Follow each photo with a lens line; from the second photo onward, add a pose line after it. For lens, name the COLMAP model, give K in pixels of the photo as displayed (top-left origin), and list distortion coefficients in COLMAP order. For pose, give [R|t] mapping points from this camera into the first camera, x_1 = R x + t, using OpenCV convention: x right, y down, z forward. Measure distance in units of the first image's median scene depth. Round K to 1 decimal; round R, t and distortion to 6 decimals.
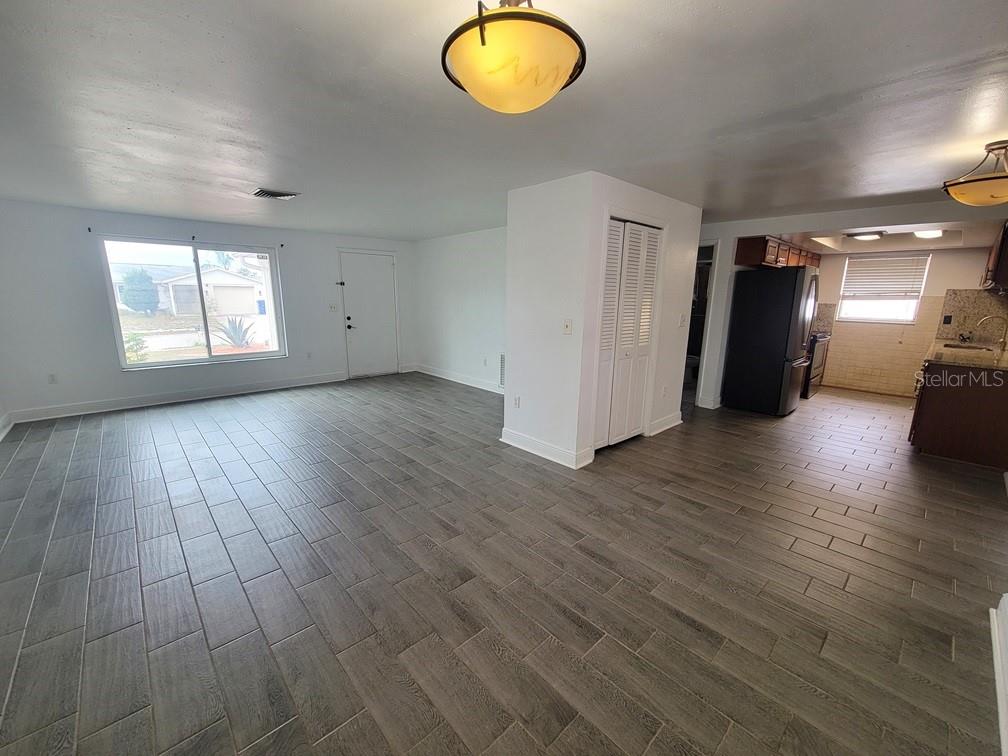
lens RADIAL K [[411.5, 0, 501.1], [0, 411.5, 383.3], [0, 0, 1]] dist [0.000067, -0.000917]
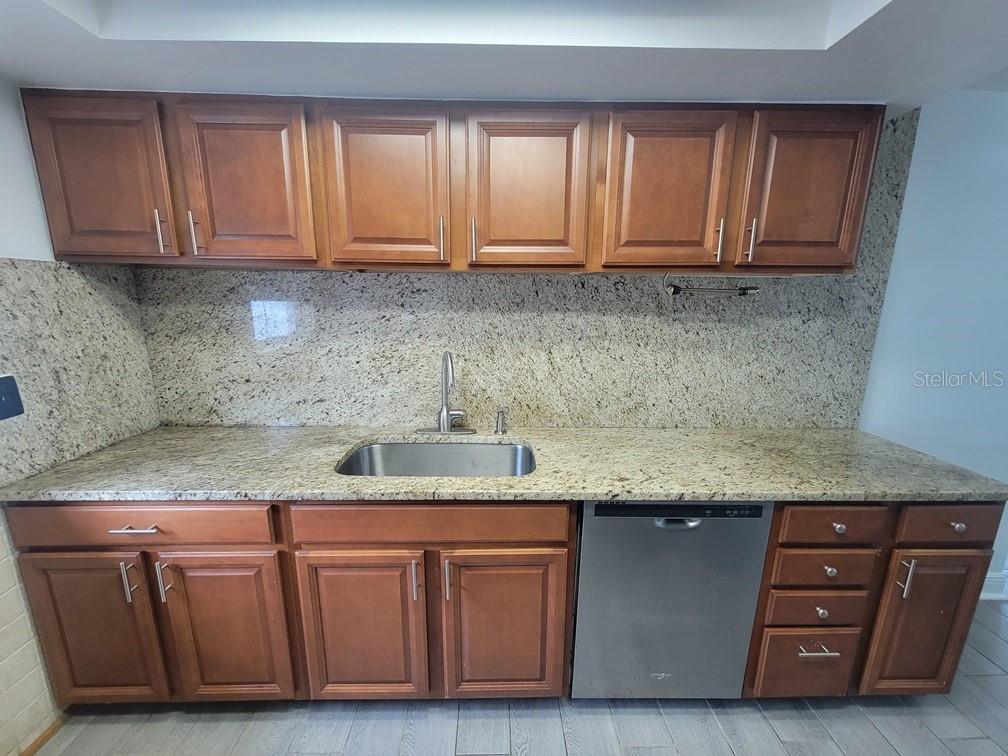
lens RADIAL K [[411.5, 0, 501.1], [0, 411.5, 383.3], [0, 0, 1]] dist [0.000067, -0.000917]
pose [[-0.743801, -0.160001, 0.648968, 0.845320], [0.121775, 0.922237, 0.366945, -0.236407], [-0.657214, 0.351963, -0.666477, 1.092272]]
